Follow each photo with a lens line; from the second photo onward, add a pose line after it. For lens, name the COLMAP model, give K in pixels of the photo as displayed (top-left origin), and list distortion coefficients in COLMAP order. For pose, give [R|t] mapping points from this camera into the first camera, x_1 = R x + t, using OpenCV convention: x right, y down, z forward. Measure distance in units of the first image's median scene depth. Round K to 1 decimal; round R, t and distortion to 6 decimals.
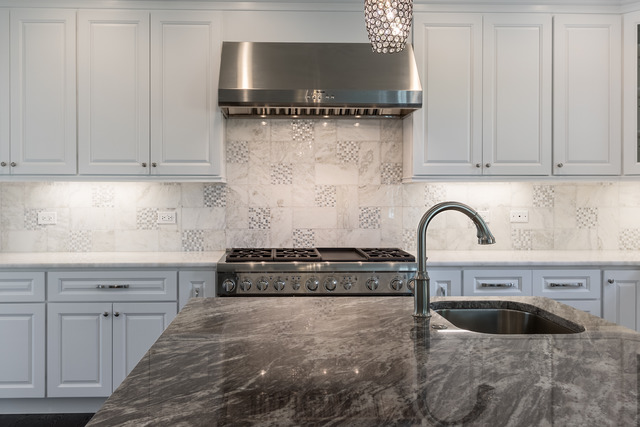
lens RADIAL K [[585.4, 0, 300.7], [0, 585.4, 199.3], [0, 0, 1]] dist [0.015467, 0.000000]
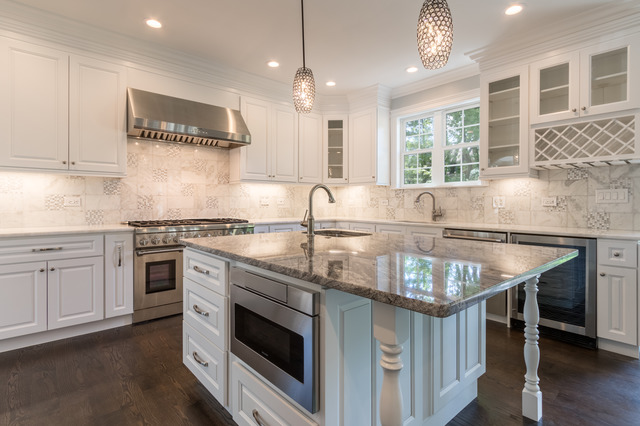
lens RADIAL K [[318.2, 0, 319.4], [0, 318.2, 203.4], [0, 0, 1]] dist [0.002365, -0.000406]
pose [[0.774800, -0.000766, 0.632206, -0.265051], [0.002857, 0.999993, -0.002290, 0.040663], [-0.632200, 0.003581, 0.774797, 0.025791]]
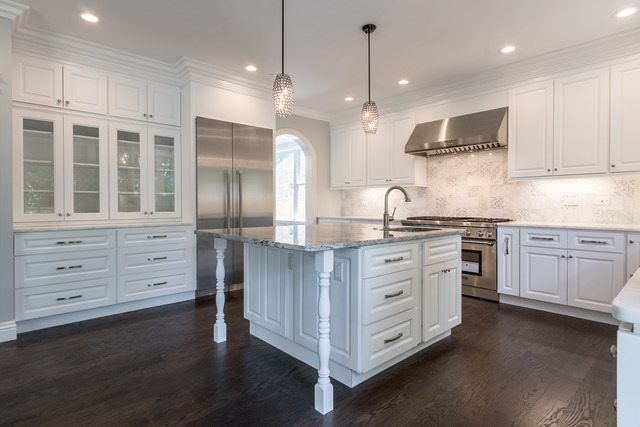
lens RADIAL K [[342.6, 0, 319.0], [0, 342.6, 211.7], [0, 0, 1]] dist [-0.004020, -0.000663]
pose [[0.648497, 0.014244, -0.761084, 0.616669], [-0.003978, 0.999875, 0.015323, 0.049252], [0.761207, -0.006910, 0.648473, -0.143365]]
